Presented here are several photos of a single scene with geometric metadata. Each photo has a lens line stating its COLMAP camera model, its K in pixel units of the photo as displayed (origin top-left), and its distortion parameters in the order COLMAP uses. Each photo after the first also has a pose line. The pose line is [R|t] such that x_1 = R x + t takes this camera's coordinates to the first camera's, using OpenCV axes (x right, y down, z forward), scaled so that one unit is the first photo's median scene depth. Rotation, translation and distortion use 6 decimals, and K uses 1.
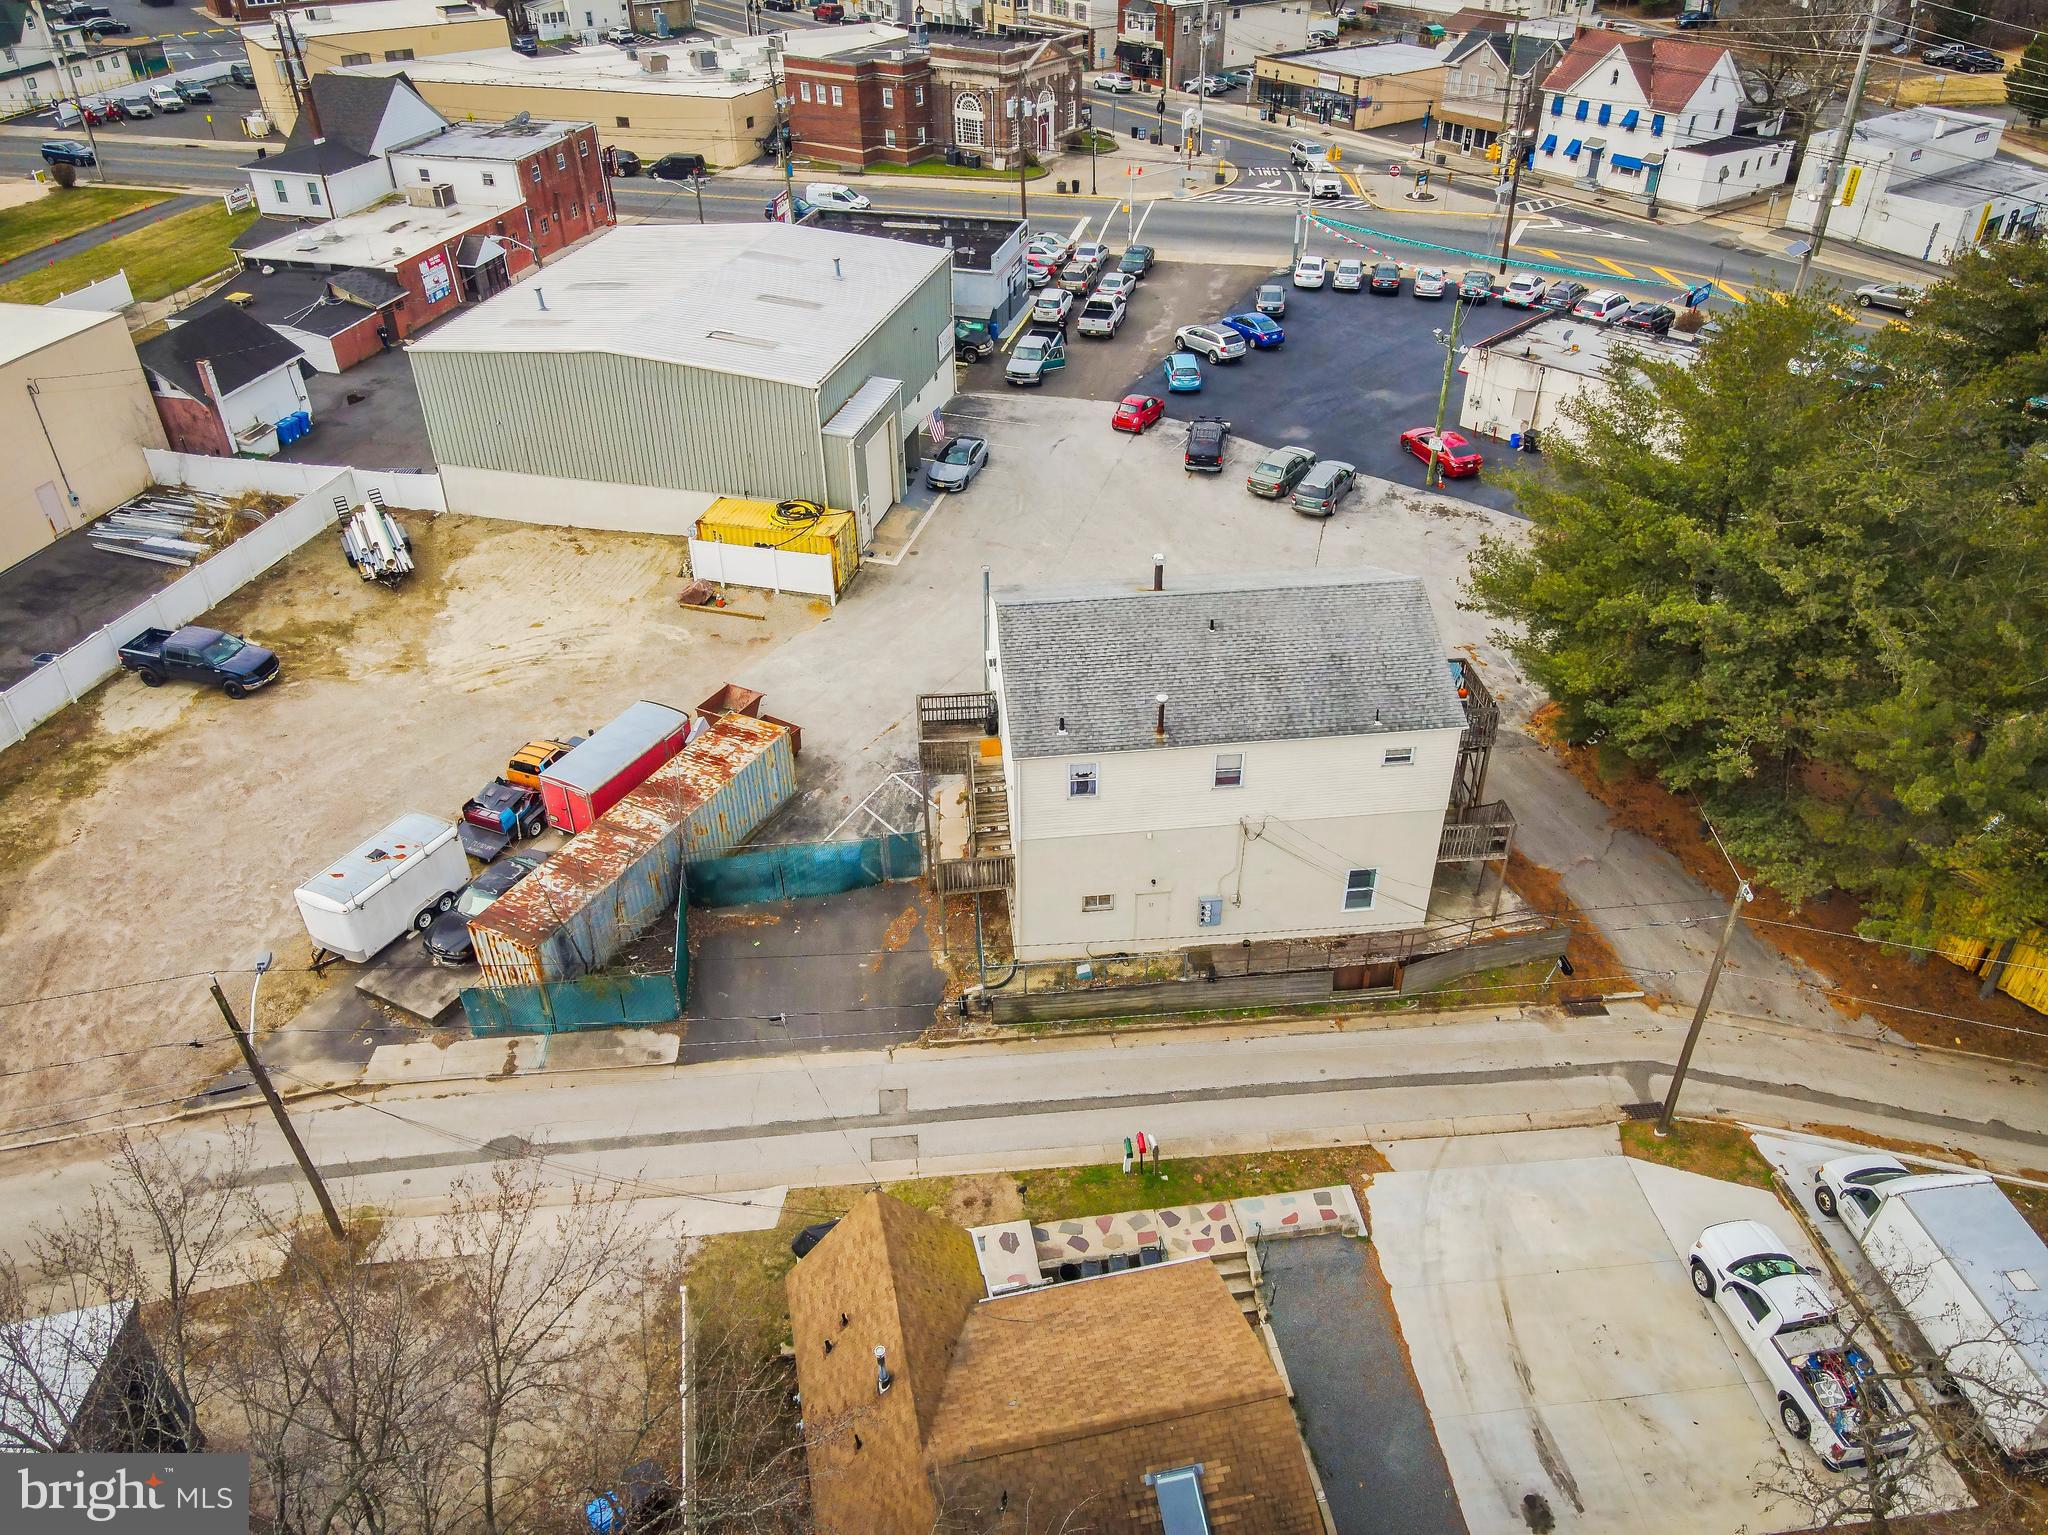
lens RADIAL K [[1486.0, 0, 1036.1], [0, 1486.0, 776.6], [0, 0, 1]] dist [0.008873, 0.006143]
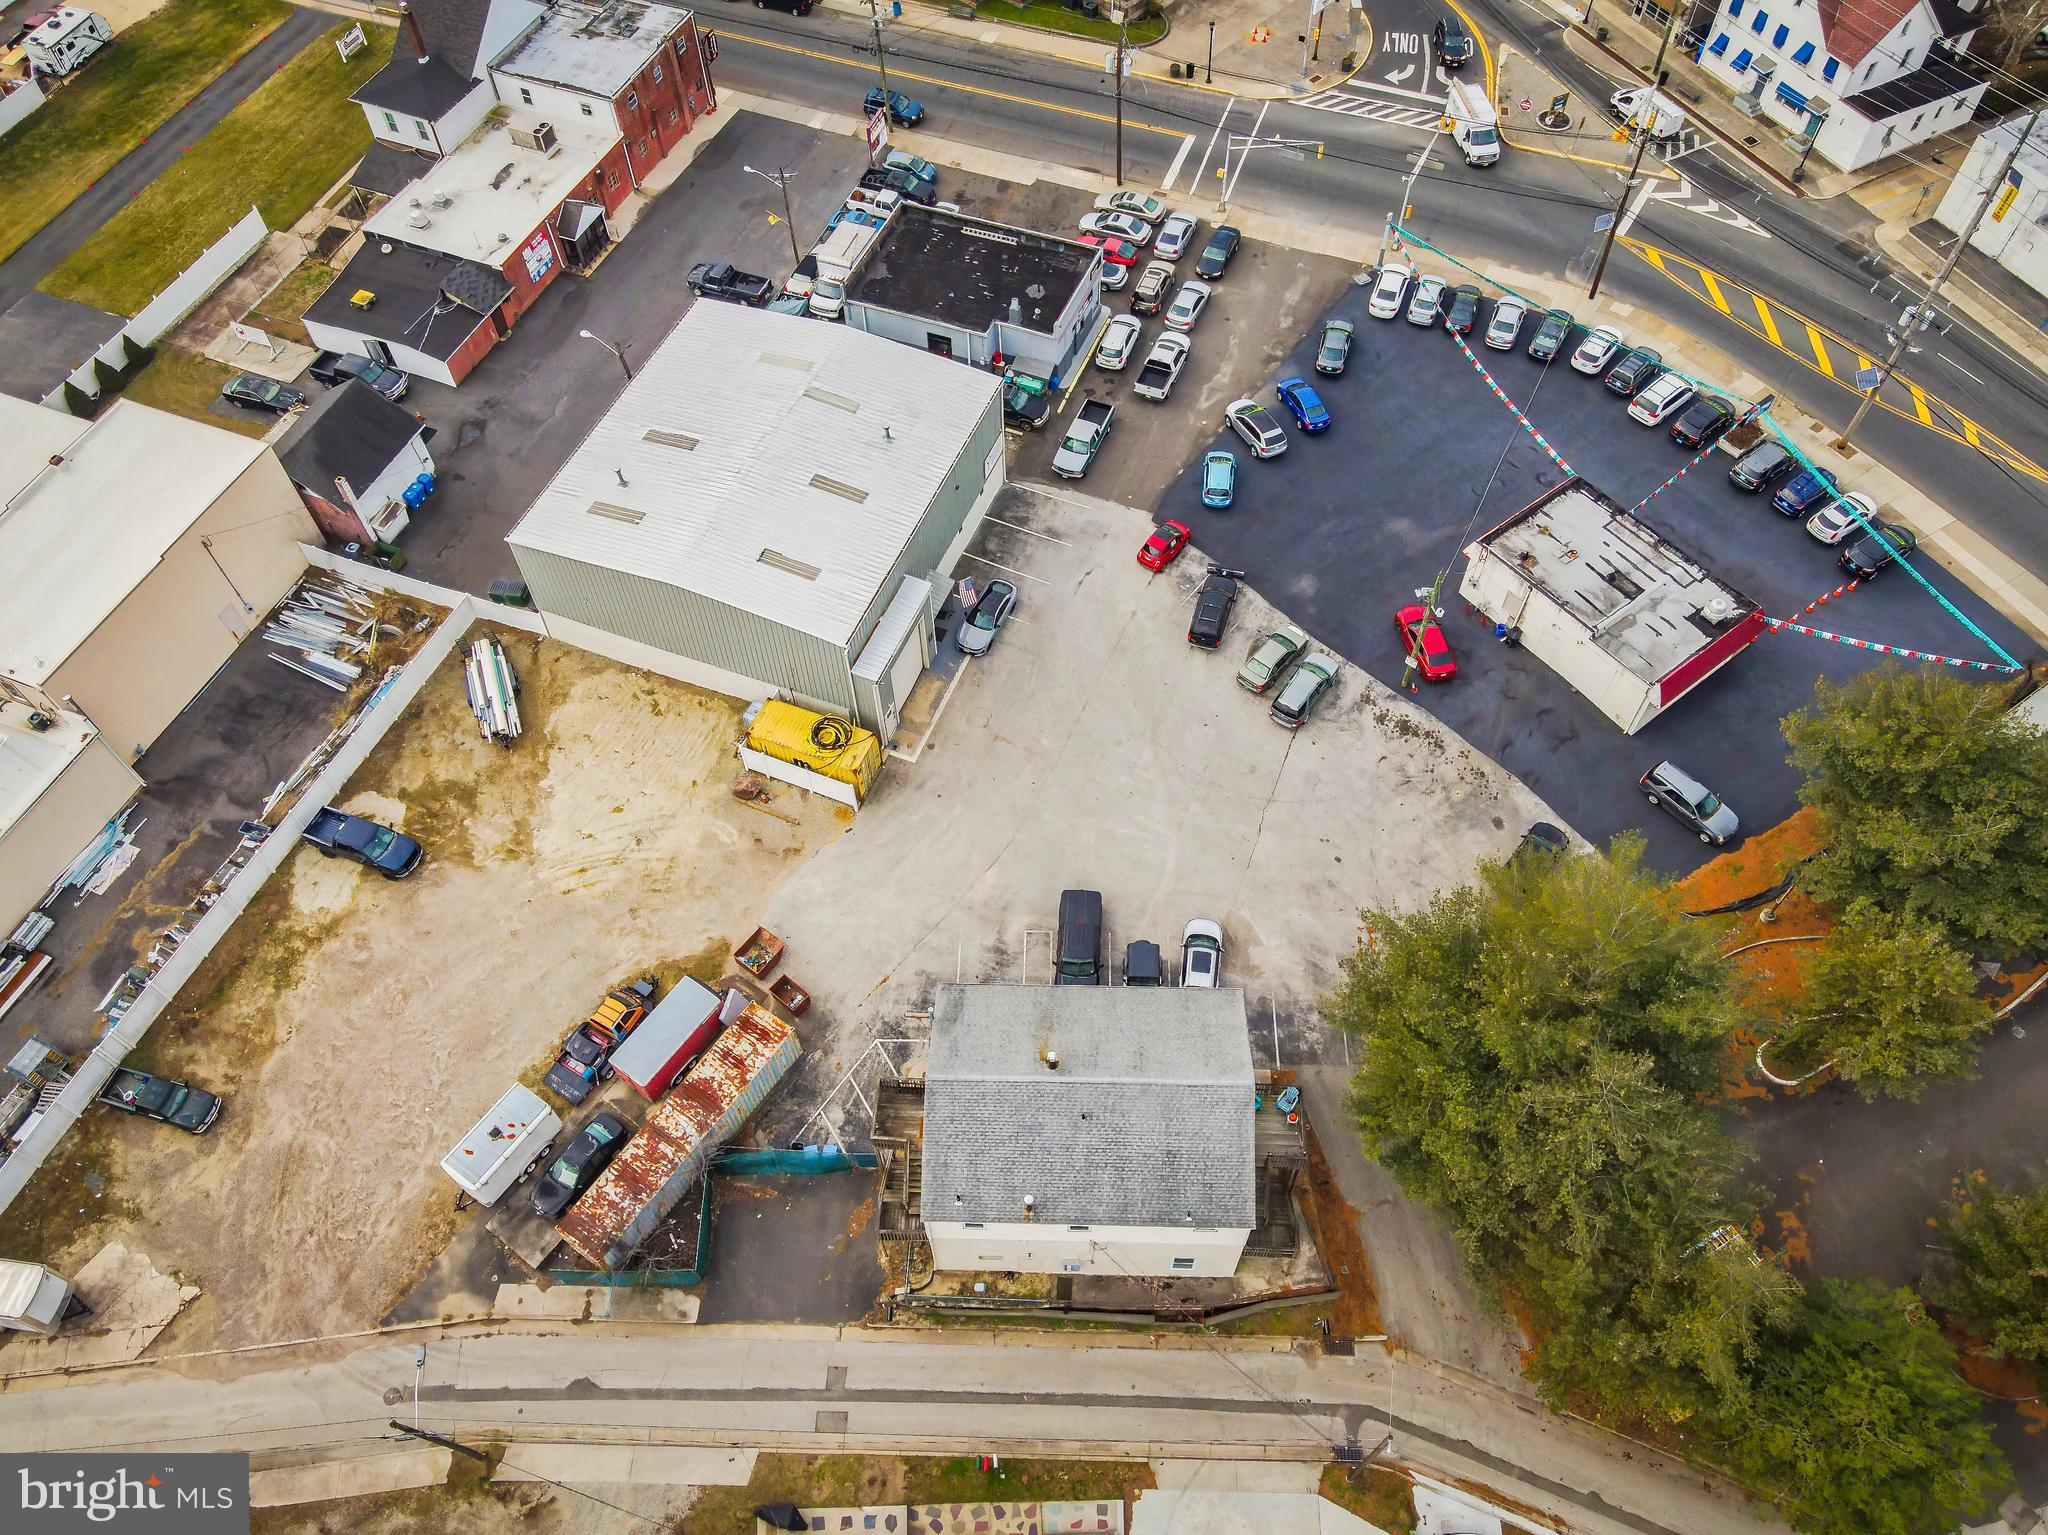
lens RADIAL K [[1493.3, 0, 1036.3], [0, 1493.3, 765.6], [0, 0, 1]] dist [-0.002689, 0.033076]
pose [[0.990683, 0.110273, -0.079917, 0.125141], [-0.074540, 0.930175, 0.359468, -0.735364], [0.113976, -0.350162, 0.929729, -0.121805]]
